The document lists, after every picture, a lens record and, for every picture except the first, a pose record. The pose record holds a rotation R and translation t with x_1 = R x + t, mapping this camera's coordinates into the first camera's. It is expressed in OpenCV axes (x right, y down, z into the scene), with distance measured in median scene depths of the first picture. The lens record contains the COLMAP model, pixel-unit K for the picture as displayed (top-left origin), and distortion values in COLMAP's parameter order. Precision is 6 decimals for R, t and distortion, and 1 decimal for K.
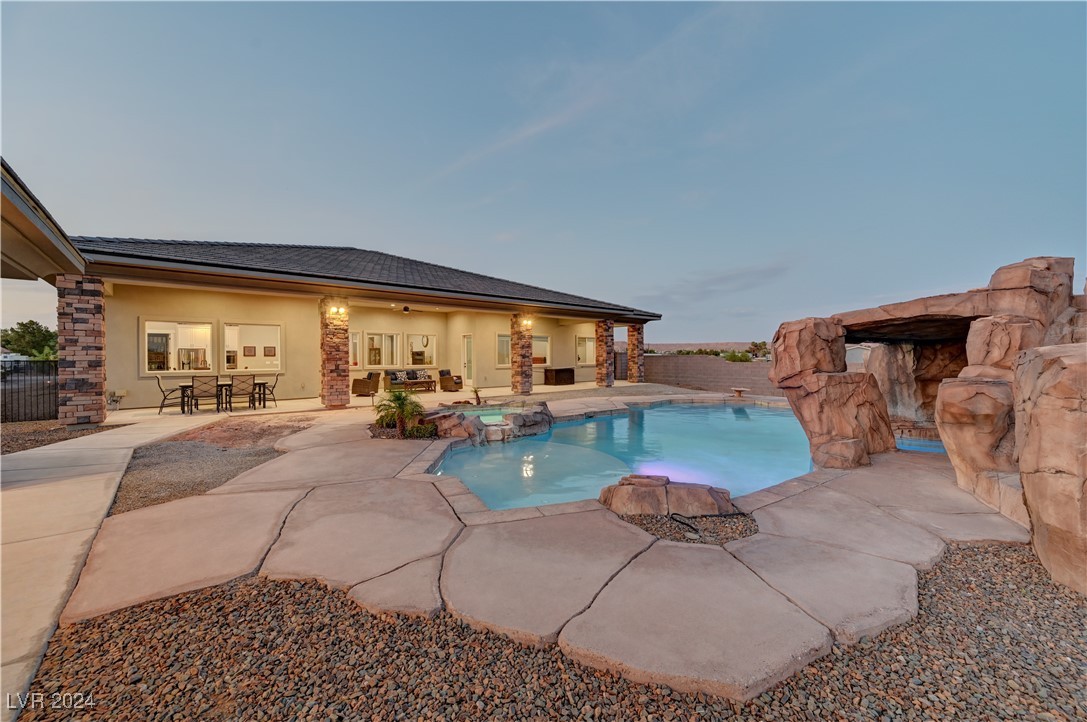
lens RADIAL K [[428.5, 0, 550.2], [0, 428.5, 360.7], [0, 0, 1]] dist [-0.000942, -0.000076]
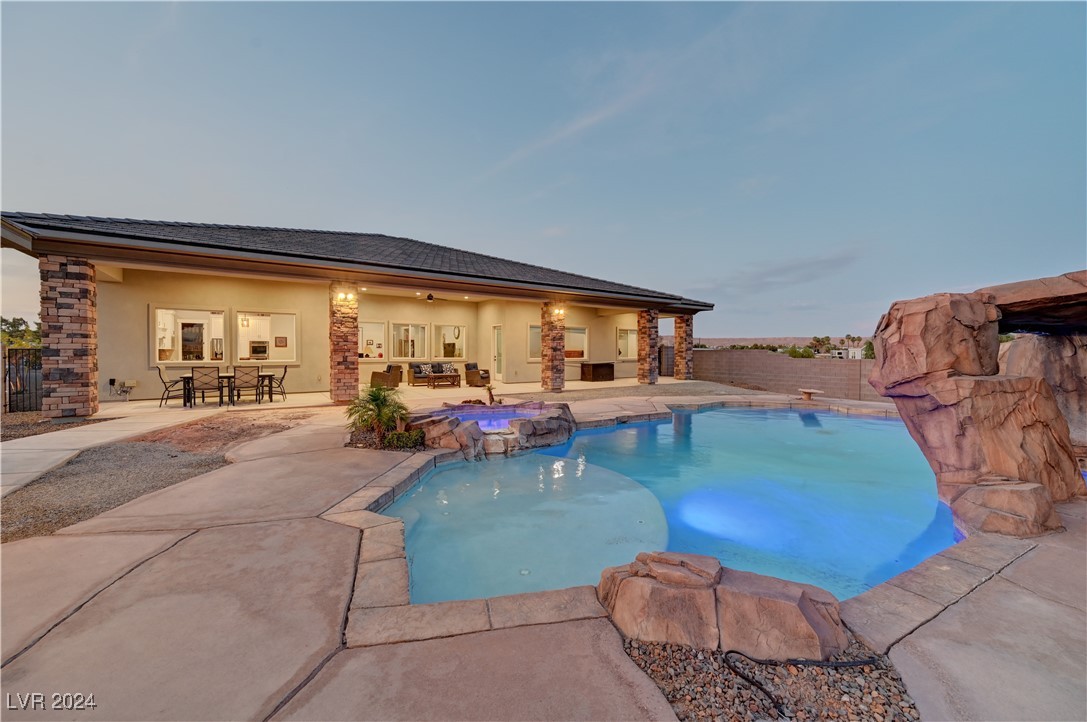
lens RADIAL K [[428.5, 0, 550.2], [0, 428.5, 360.7], [0, 0, 1]] dist [-0.000942, -0.000076]
pose [[0.993957, 0.011626, -0.109157, 0.041905], [-0.010044, 0.999837, 0.015027, 0.000549], [0.109314, -0.013840, 0.993911, 0.156734]]
